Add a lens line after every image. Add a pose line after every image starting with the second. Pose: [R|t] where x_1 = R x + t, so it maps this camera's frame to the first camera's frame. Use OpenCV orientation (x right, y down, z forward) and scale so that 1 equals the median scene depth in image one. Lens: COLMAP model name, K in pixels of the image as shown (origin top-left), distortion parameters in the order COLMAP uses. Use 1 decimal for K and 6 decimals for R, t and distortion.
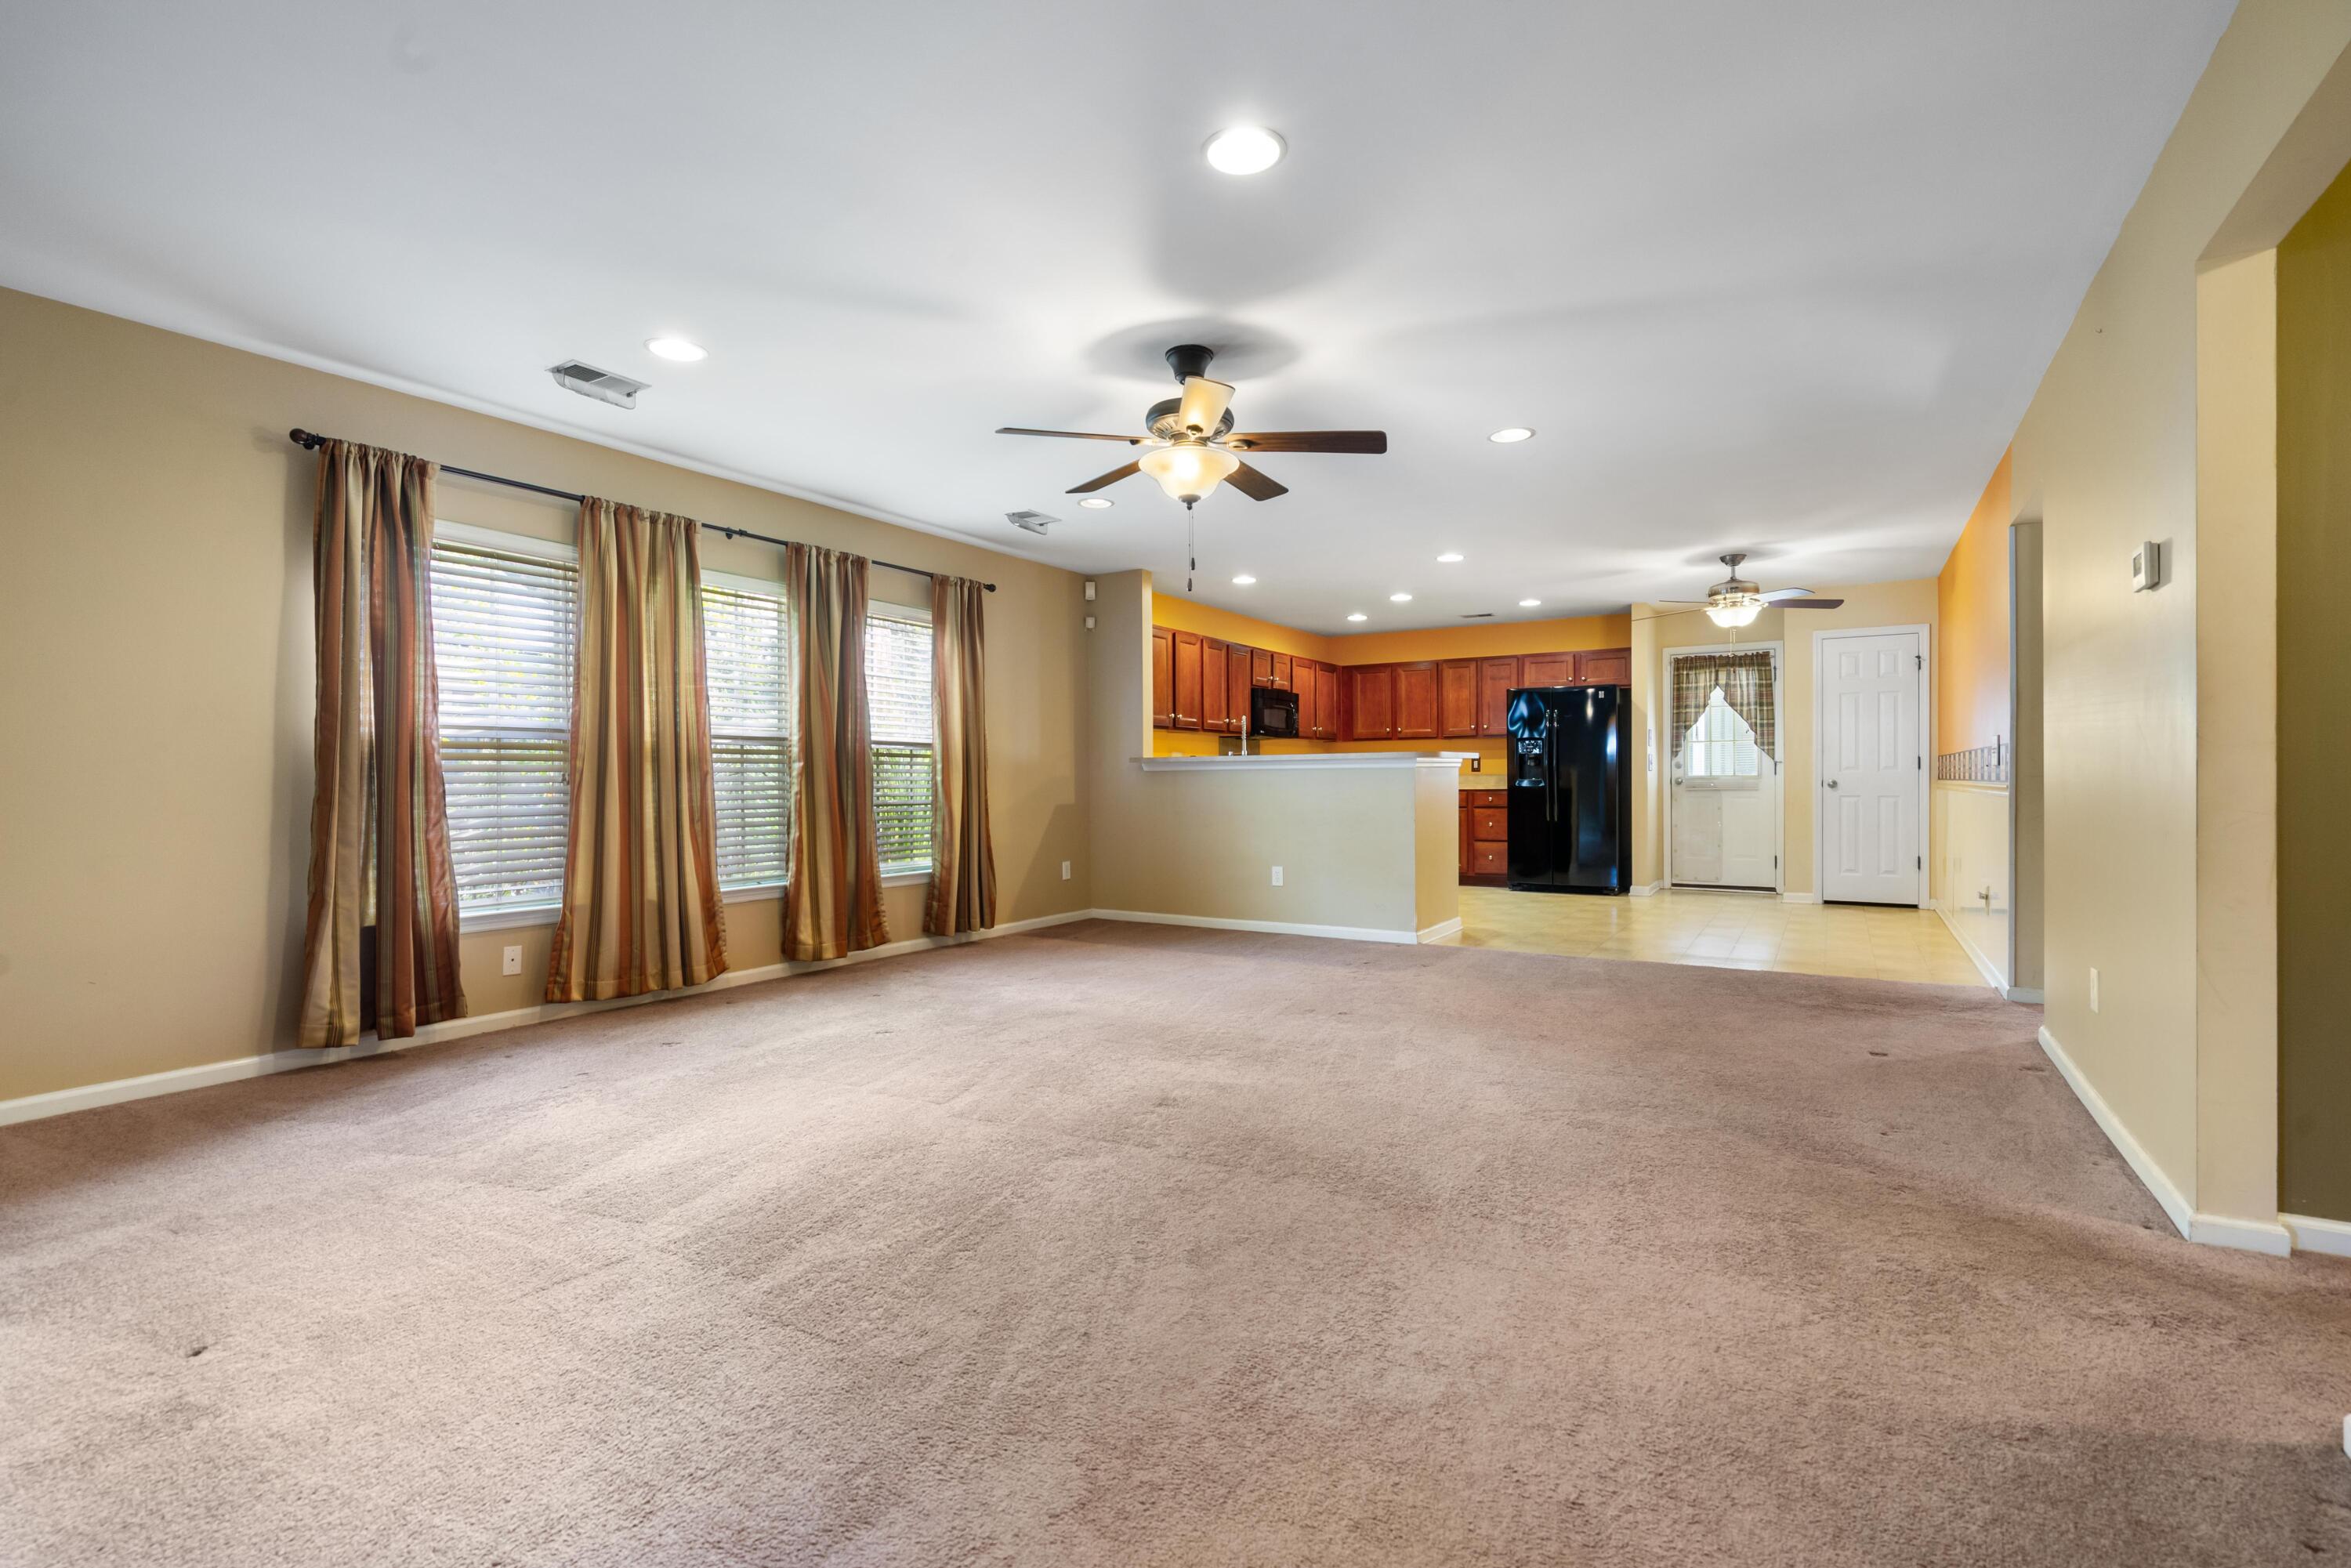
lens RADIAL K [[1071.3, 0, 1178.9], [0, 1071.3, 788.5], [0, 0, 1]] dist [0.003305, -0.000896]
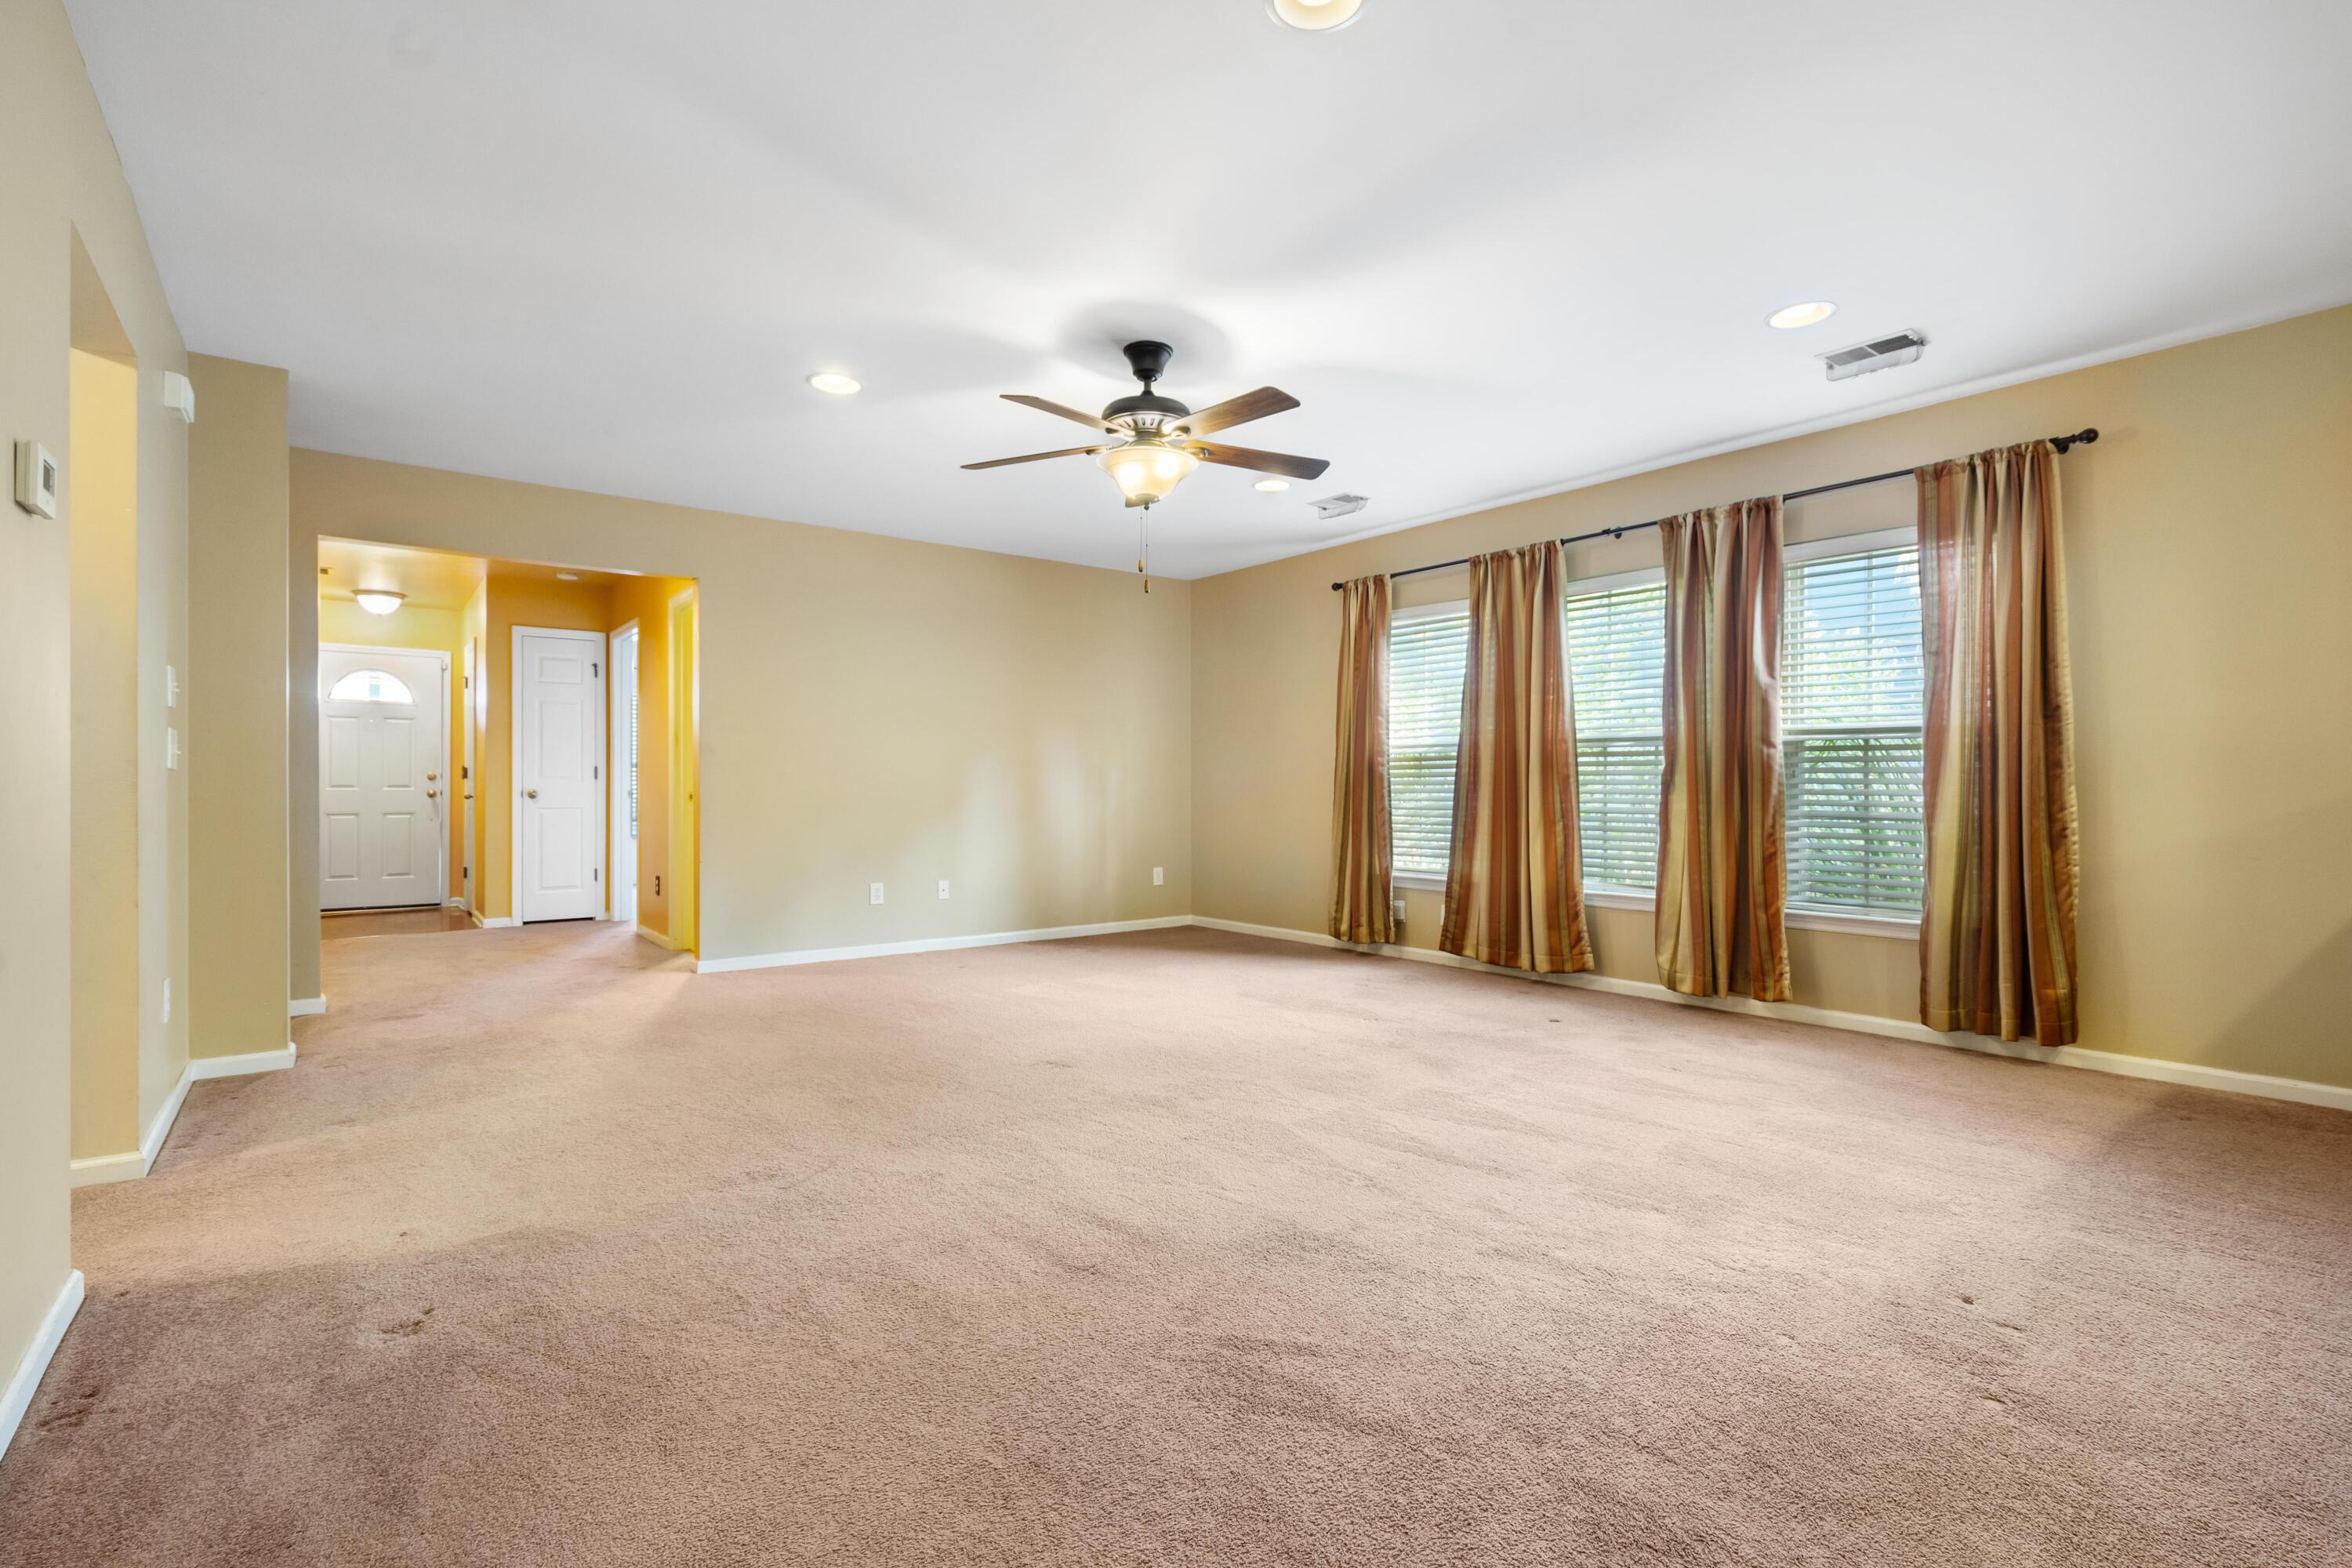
lens RADIAL K [[1071.8, 0, 1176.0], [0, 1071.8, 777.9], [0, 0, 1]] dist [0.003305, -0.000896]
pose [[-0.326932, -0.003651, -0.945041, 0.647497], [-0.008979, 0.999959, -0.000757, -0.008164], [0.945005, 0.008238, -0.326951, 0.942886]]
